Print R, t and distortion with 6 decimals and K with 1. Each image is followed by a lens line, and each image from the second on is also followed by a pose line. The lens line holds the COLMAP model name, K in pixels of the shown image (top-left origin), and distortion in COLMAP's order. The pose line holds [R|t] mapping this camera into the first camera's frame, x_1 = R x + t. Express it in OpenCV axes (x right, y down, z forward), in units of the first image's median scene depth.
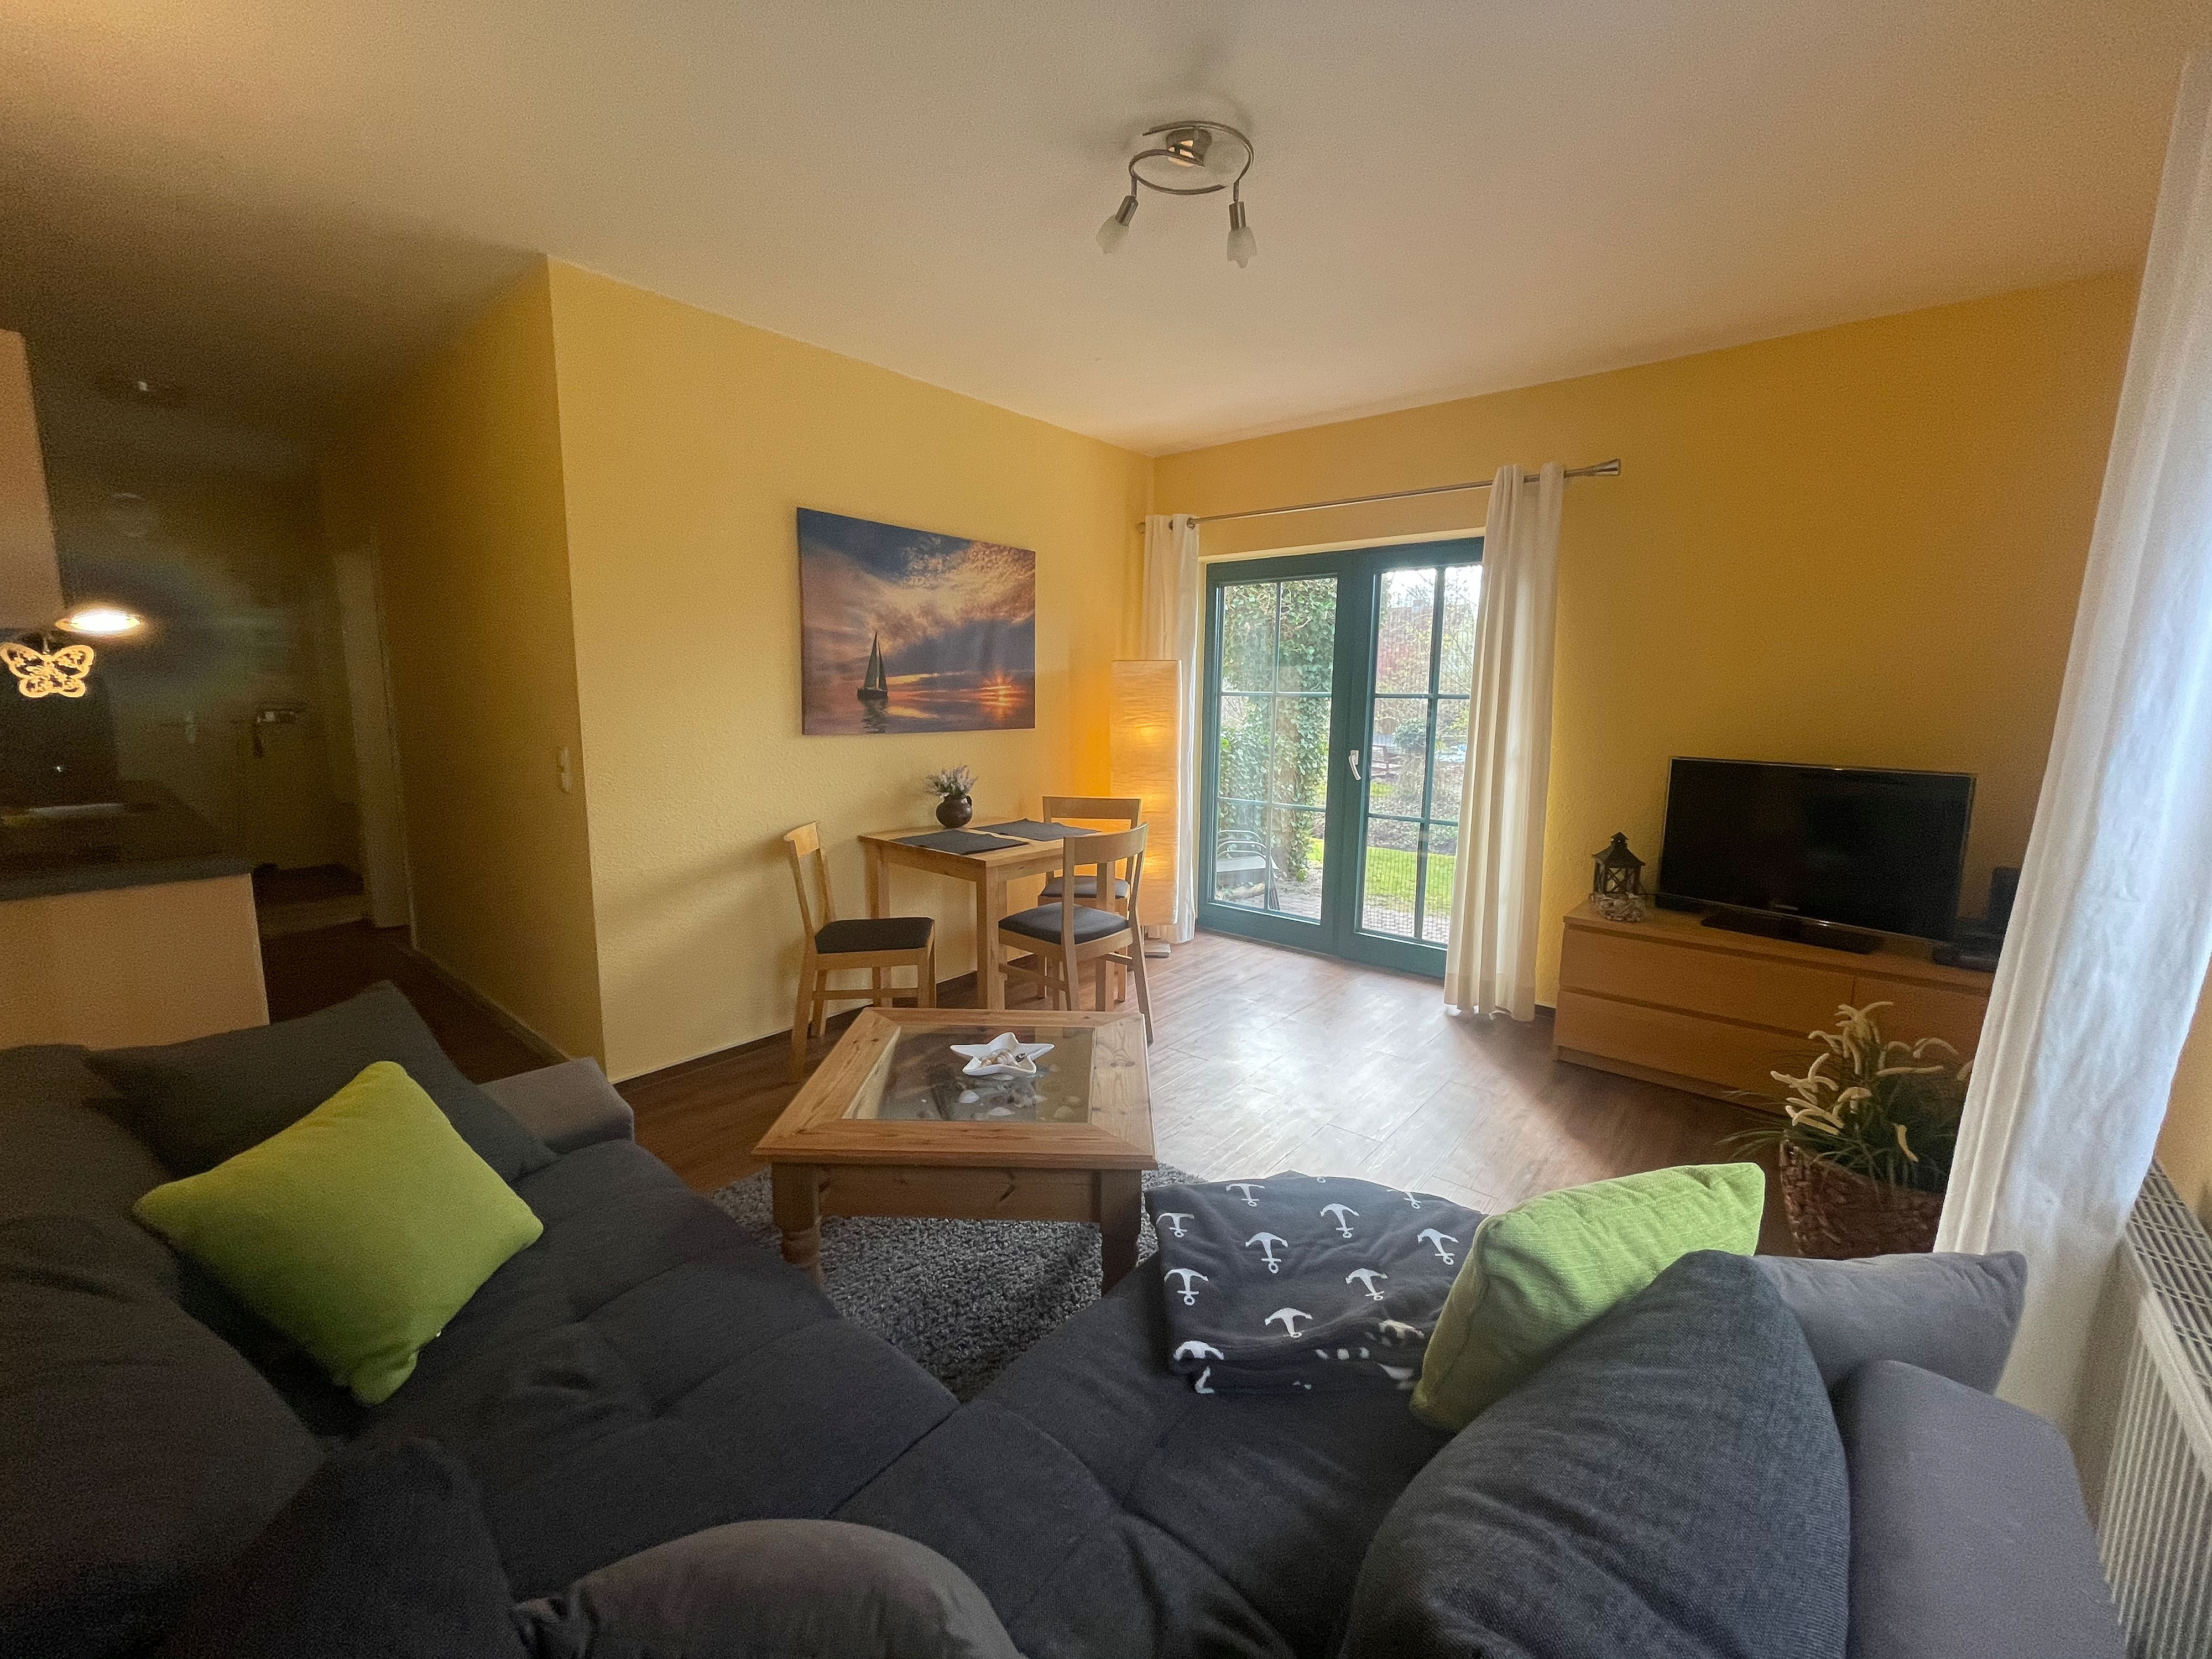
lens RADIAL K [[896.4, 0, 1101.0], [0, 896.4, 819.0], [0, 0, 1]] dist [0.000602, -0.000042]
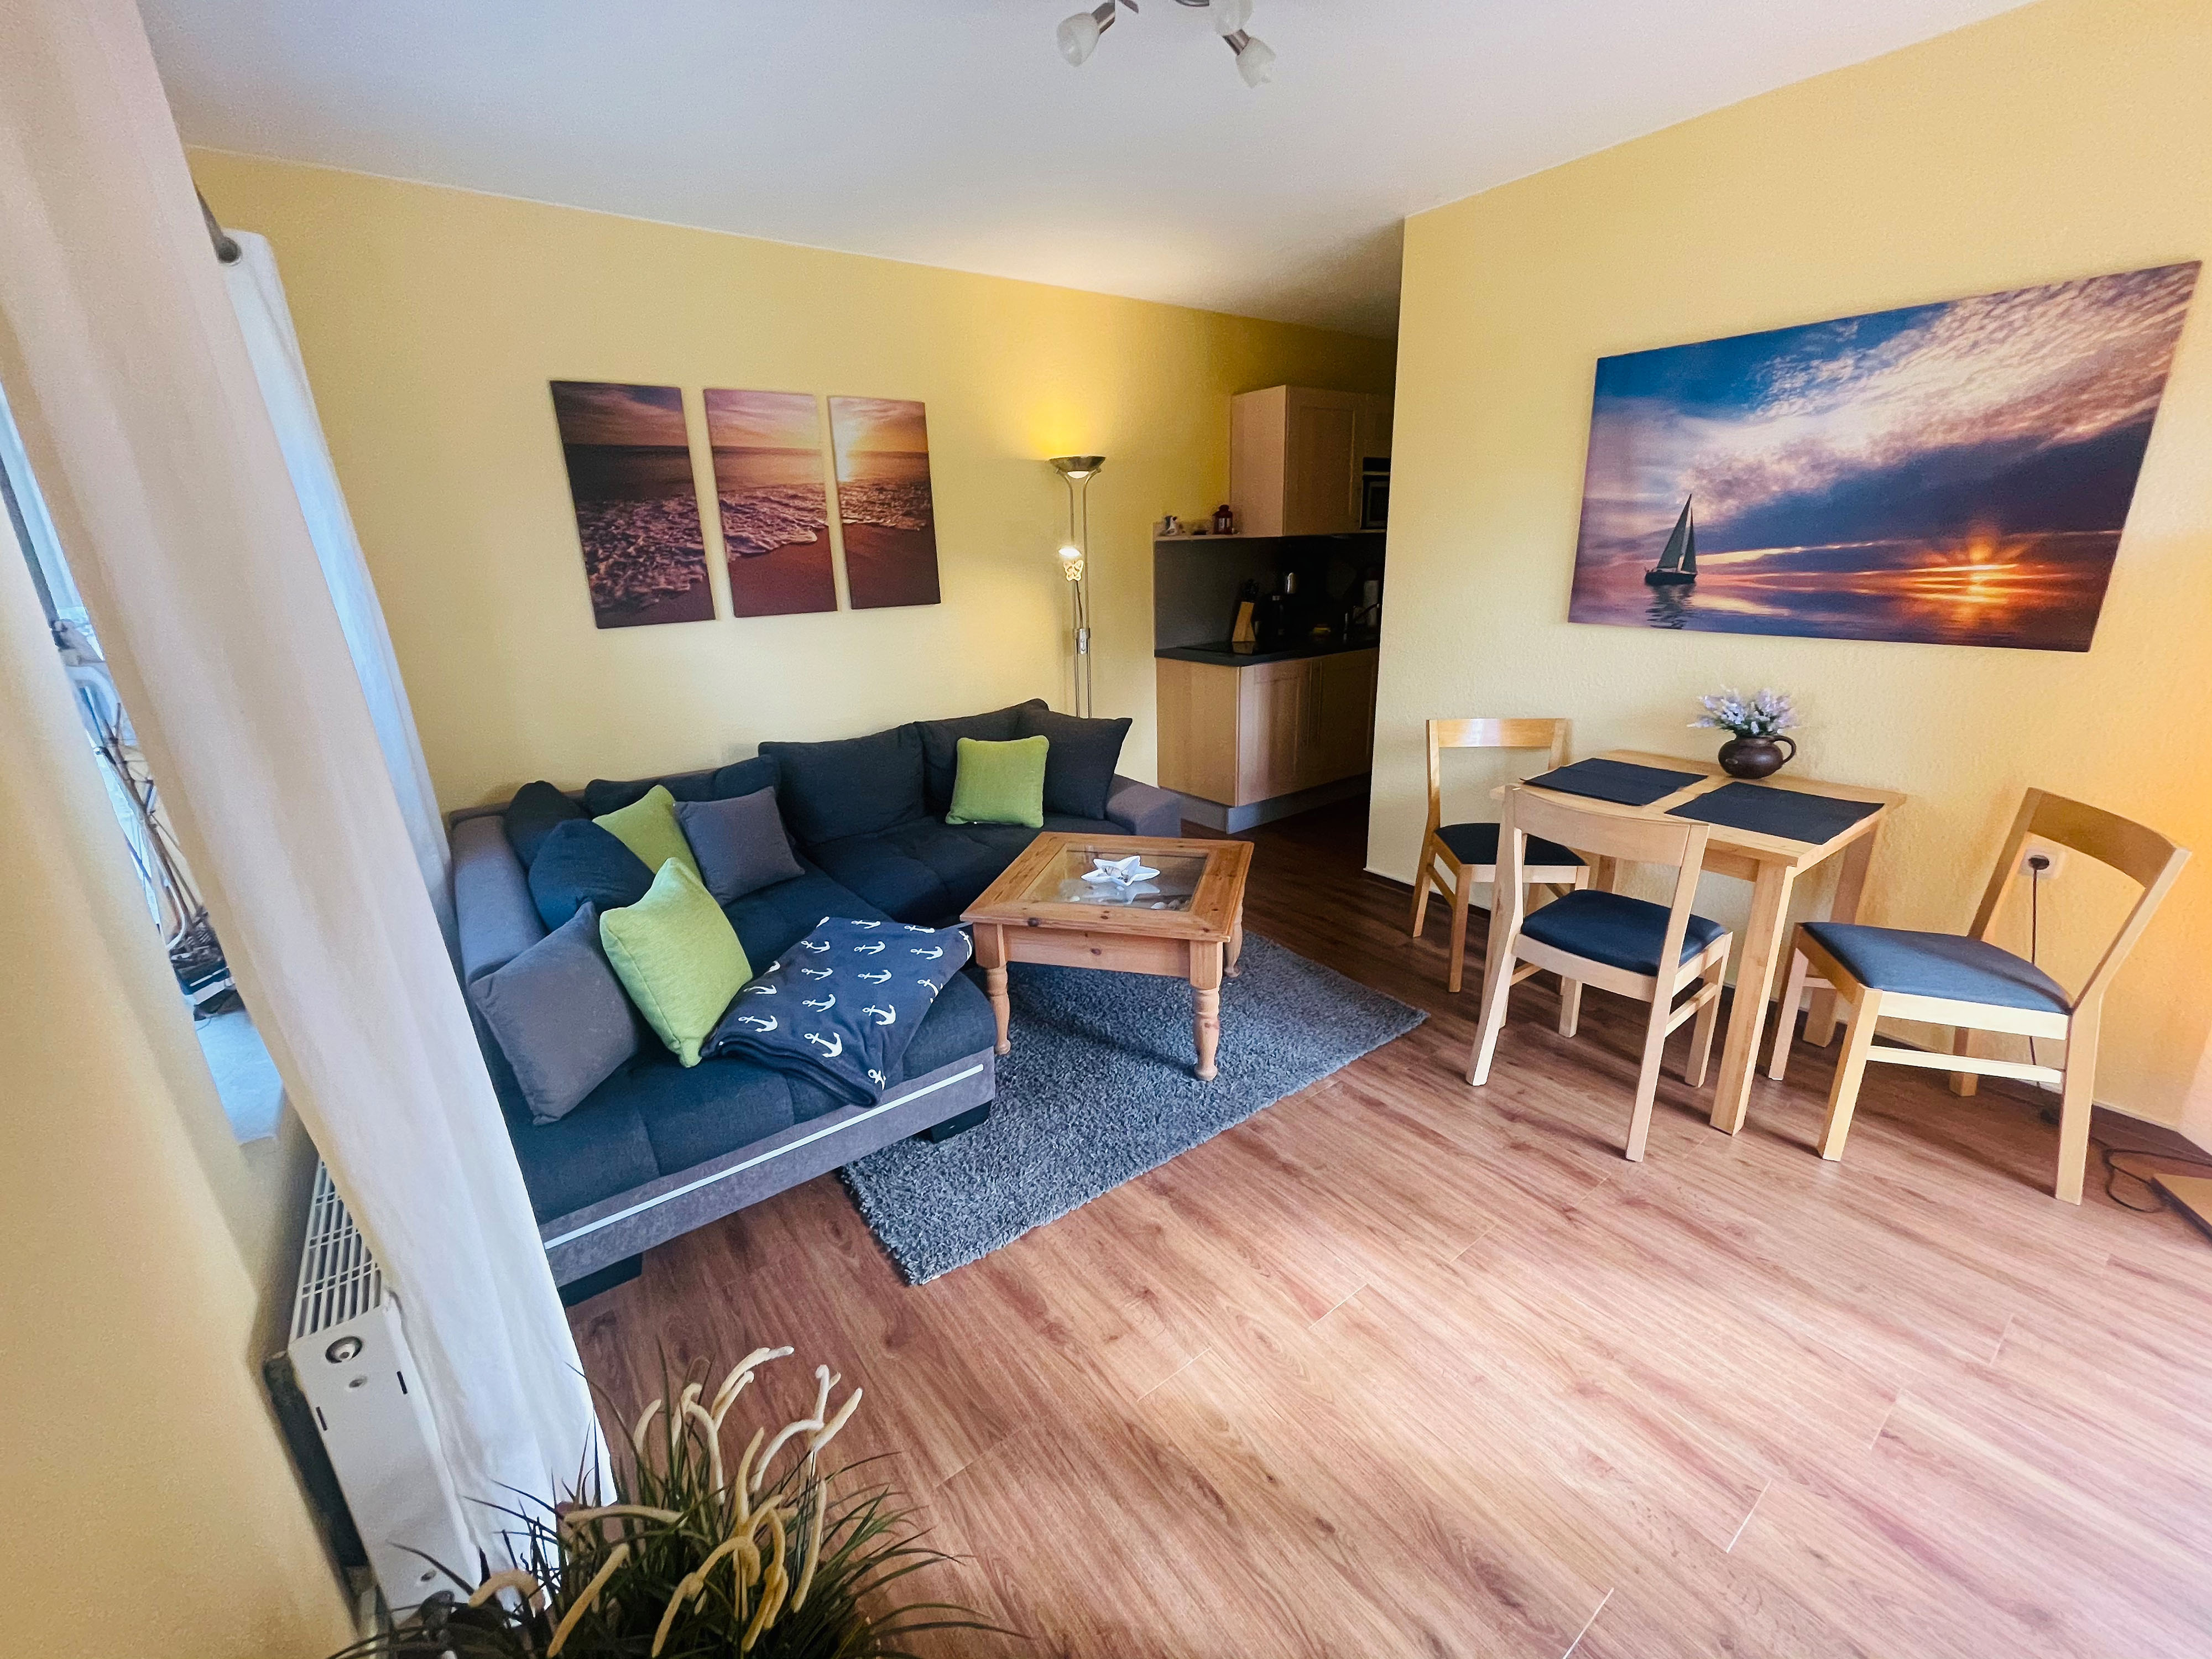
lens RADIAL K [[896.4, 0, 1101.0], [0, 896.4, 819.0], [0, 0, 1]] dist [0.000602, -0.000042]
pose [[-0.228390, 0.285690, -0.930709, 0.642629], [-0.112838, 0.941766, 0.316773, -0.131329], [0.967009, 0.177367, -0.182853, 0.691078]]
